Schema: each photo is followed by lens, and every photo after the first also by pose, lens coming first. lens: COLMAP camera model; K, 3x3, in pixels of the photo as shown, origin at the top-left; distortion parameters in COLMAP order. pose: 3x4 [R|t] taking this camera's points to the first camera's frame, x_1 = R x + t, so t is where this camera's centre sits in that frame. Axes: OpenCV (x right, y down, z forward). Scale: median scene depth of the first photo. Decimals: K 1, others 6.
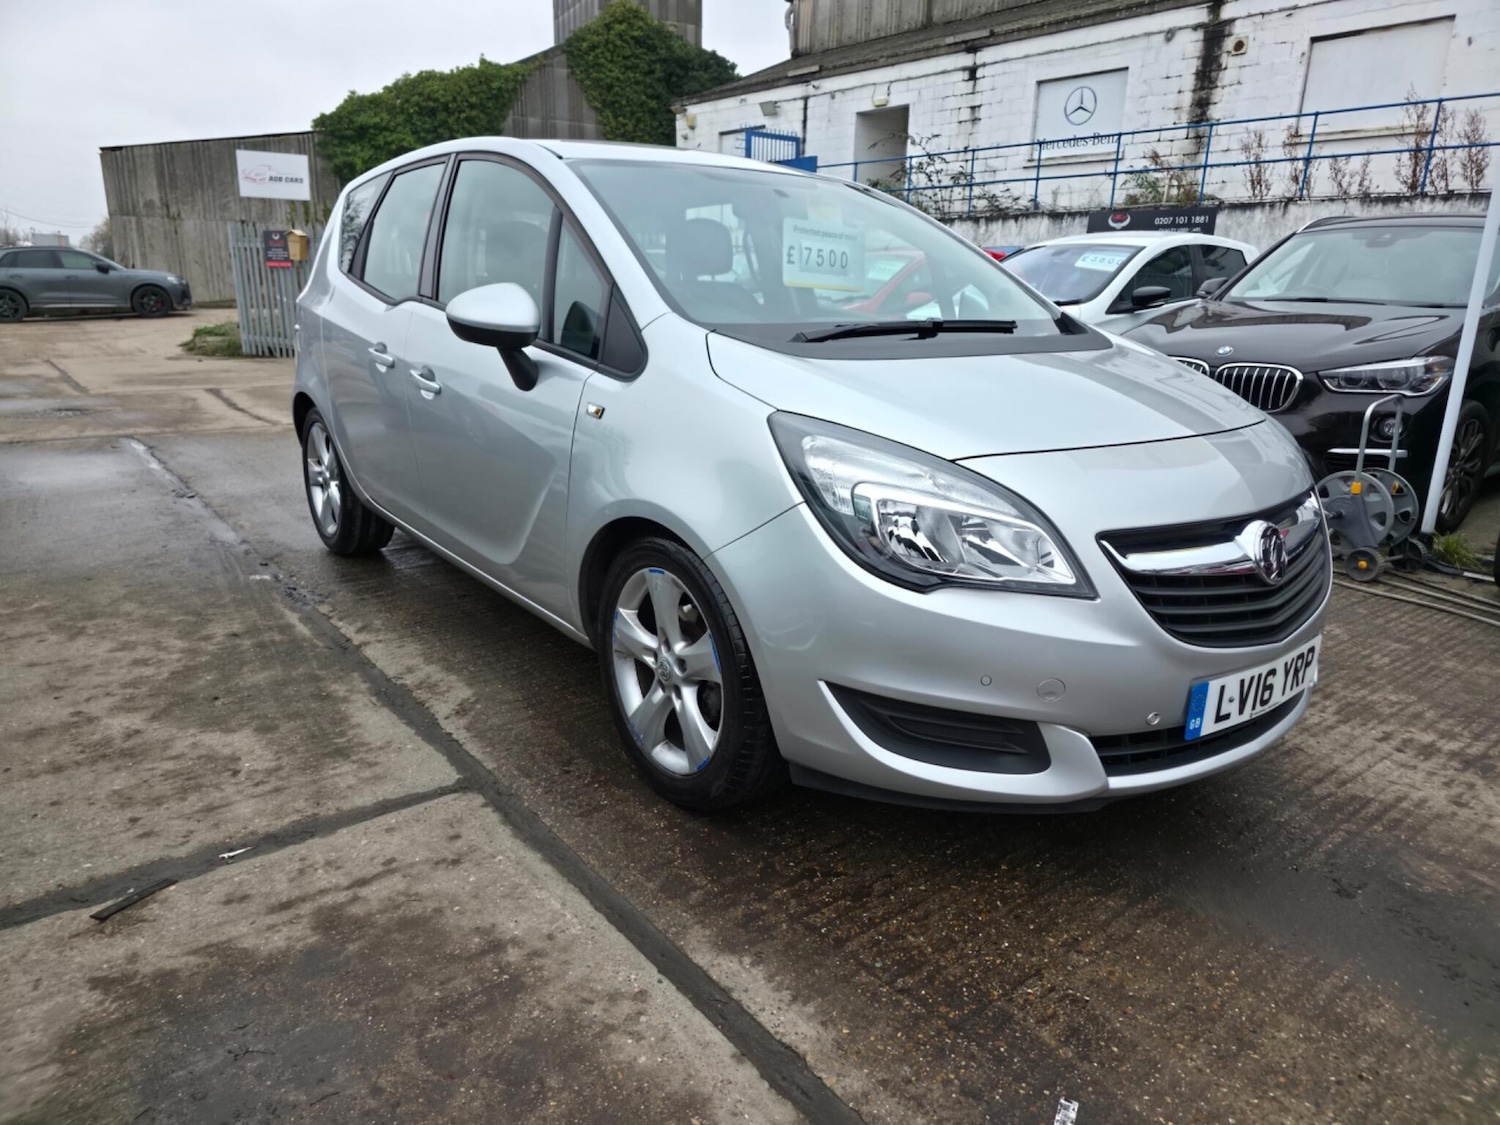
lens RADIAL K [[981.2, 0, 765.9], [0, 981.2, 566.6], [0, 0, 1]] dist [0.053098, -0.042208]
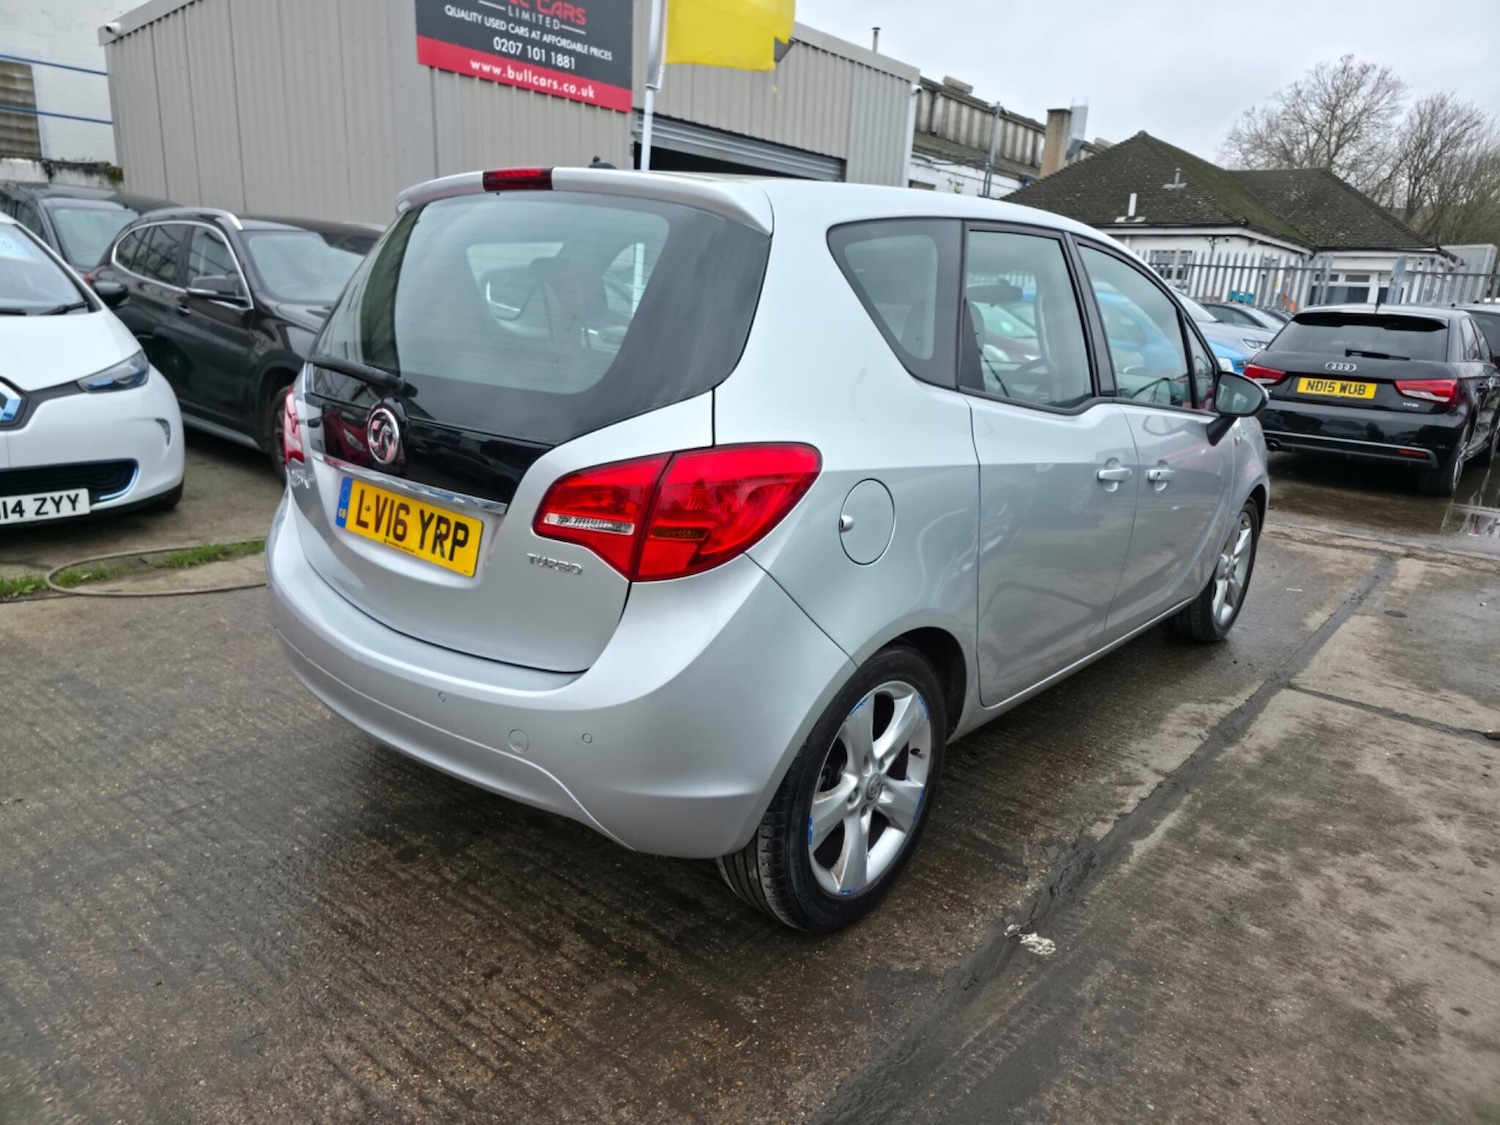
lens RADIAL K [[984.8, 0, 750.0], [0, 984.8, 562.5], [0, 0, 1]] dist [0.047470, -0.036866]
pose [[-0.193428, -0.291916, 0.936681, -1.156288], [0.220299, 0.917410, 0.331403, -0.497720], [-0.956062, 0.270452, -0.113144, 1.434784]]
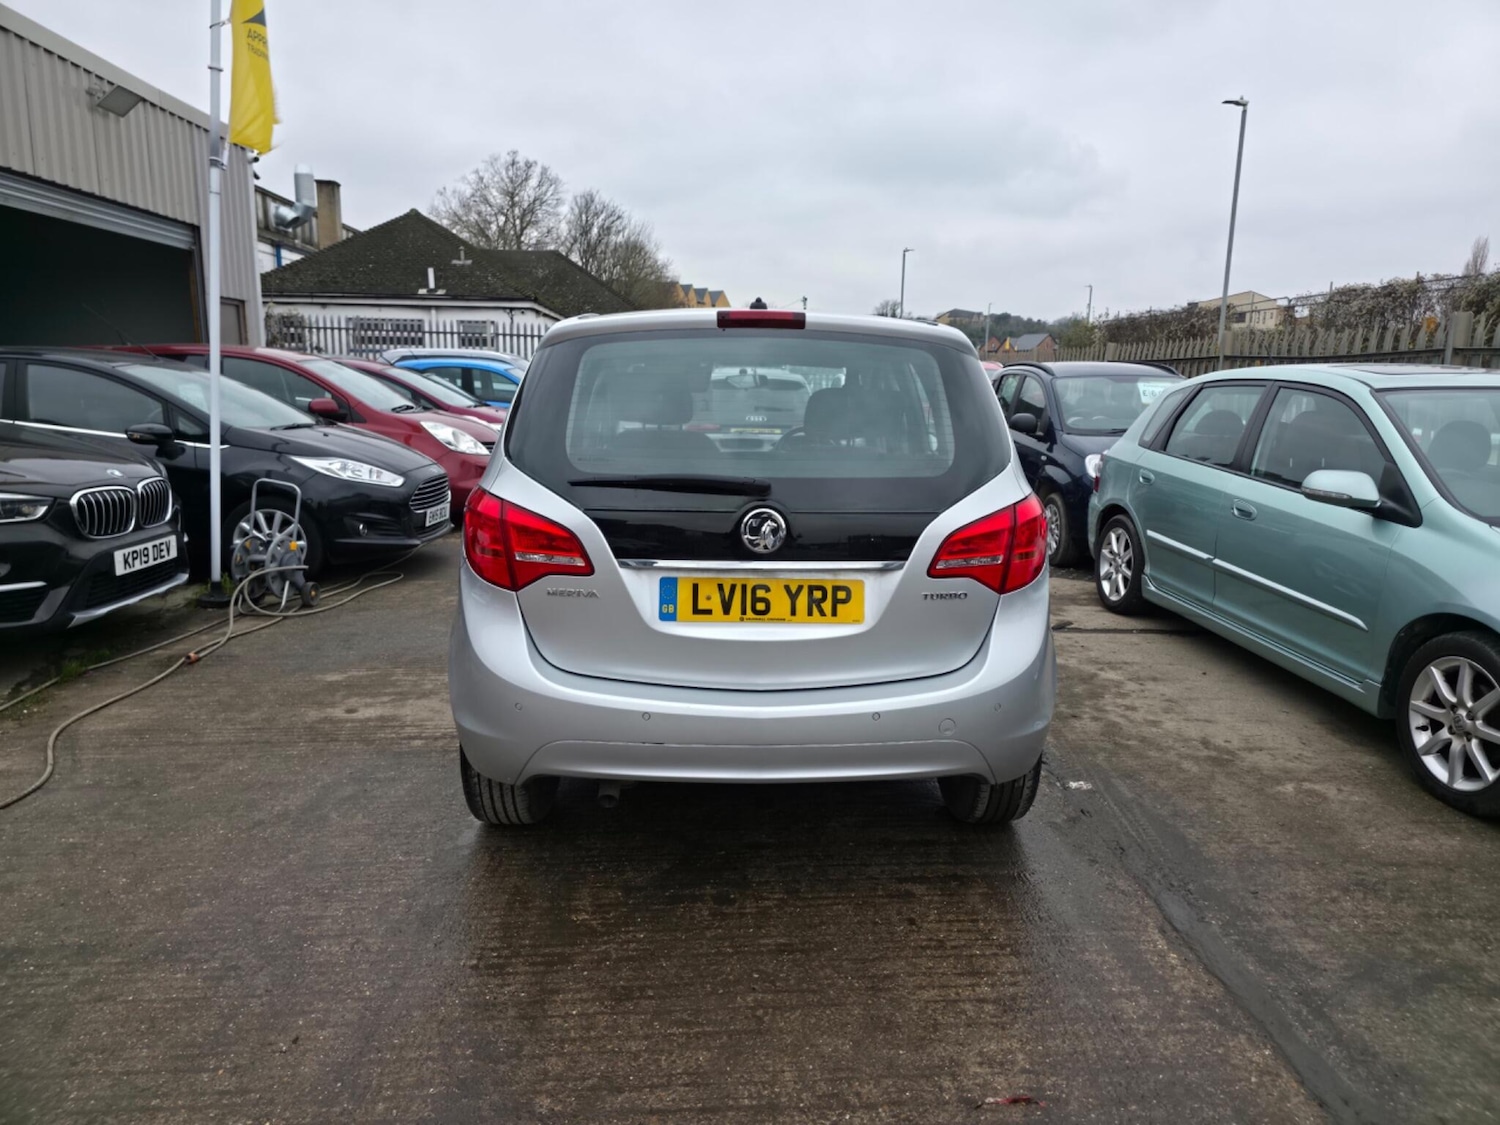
lens RADIAL K [[984.8, 0, 754.5], [0, 984.8, 563.9], [0, 0, 1]] dist [0.055100, -0.045347]
pose [[-0.805874, -0.142351, 0.574721, -0.934988], [0.135251, 0.900746, 0.412751, -0.706168], [-0.576433, 0.410356, -0.706635, 2.118101]]
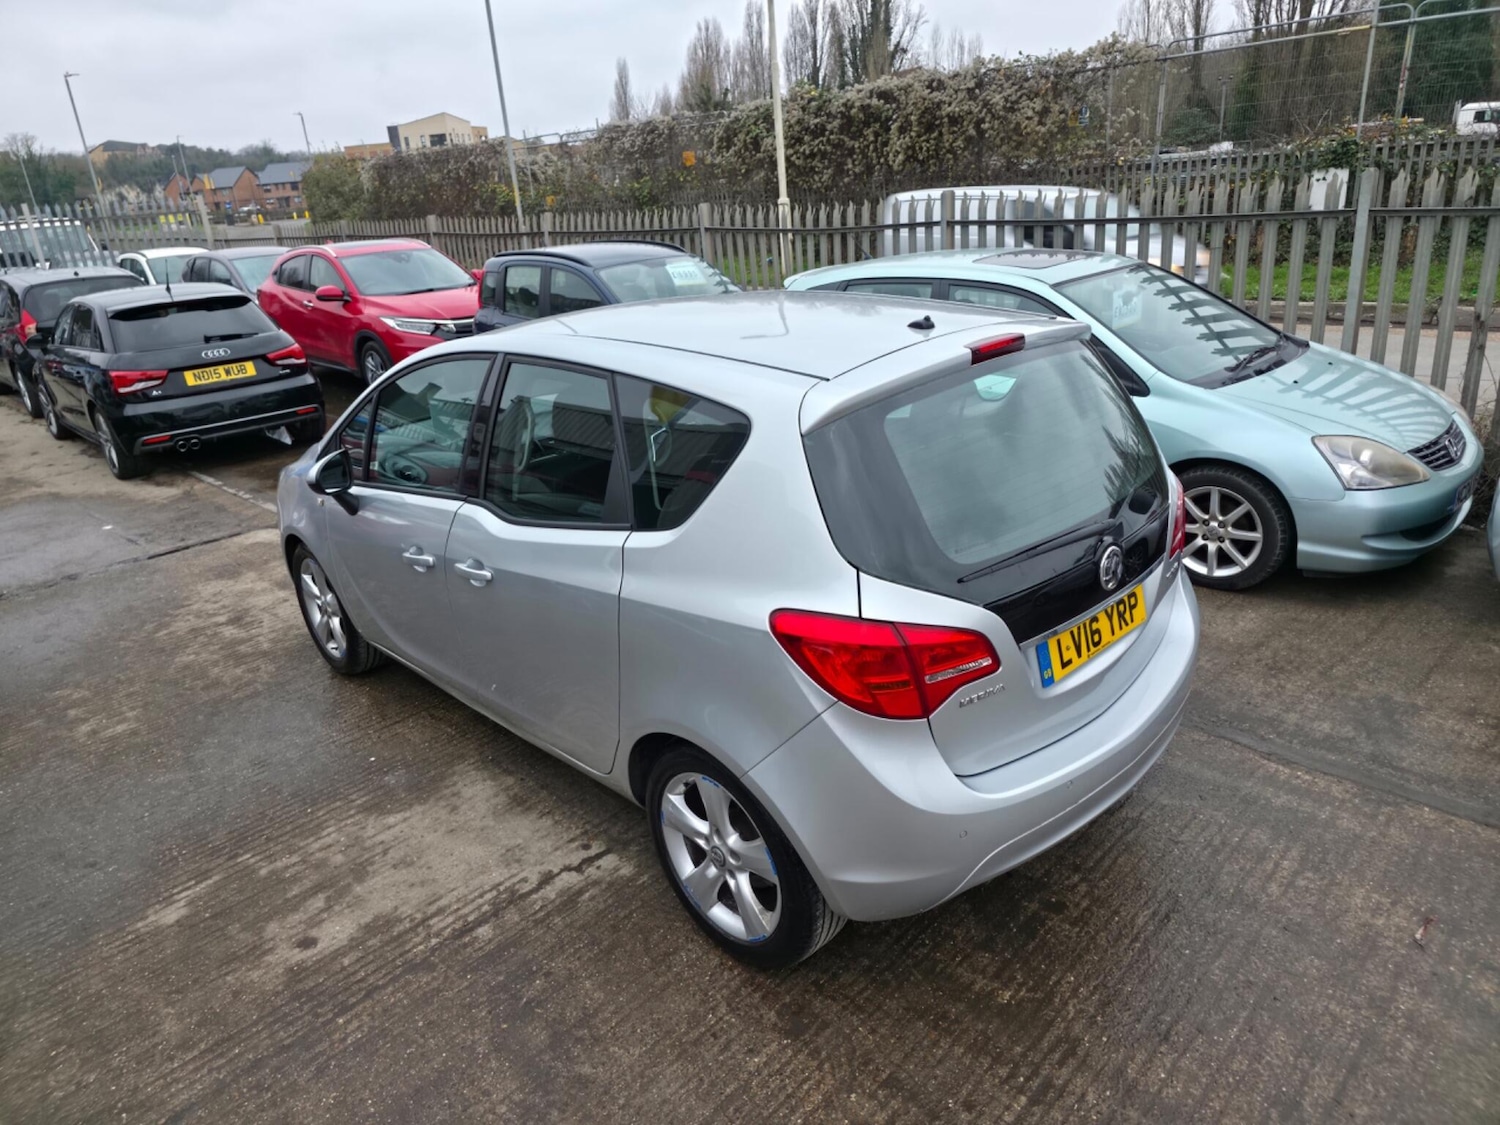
lens RADIAL K [[984.8, 0, 754.5], [0, 984.8, 563.9], [0, 0, 1]] dist [0.055100, -0.045347]
pose [[-0.993763, 0.082122, -0.075442, -0.162759], [0.020136, 0.797545, 0.602923, -0.889723], [0.109682, 0.597643, -0.794225, 2.148114]]
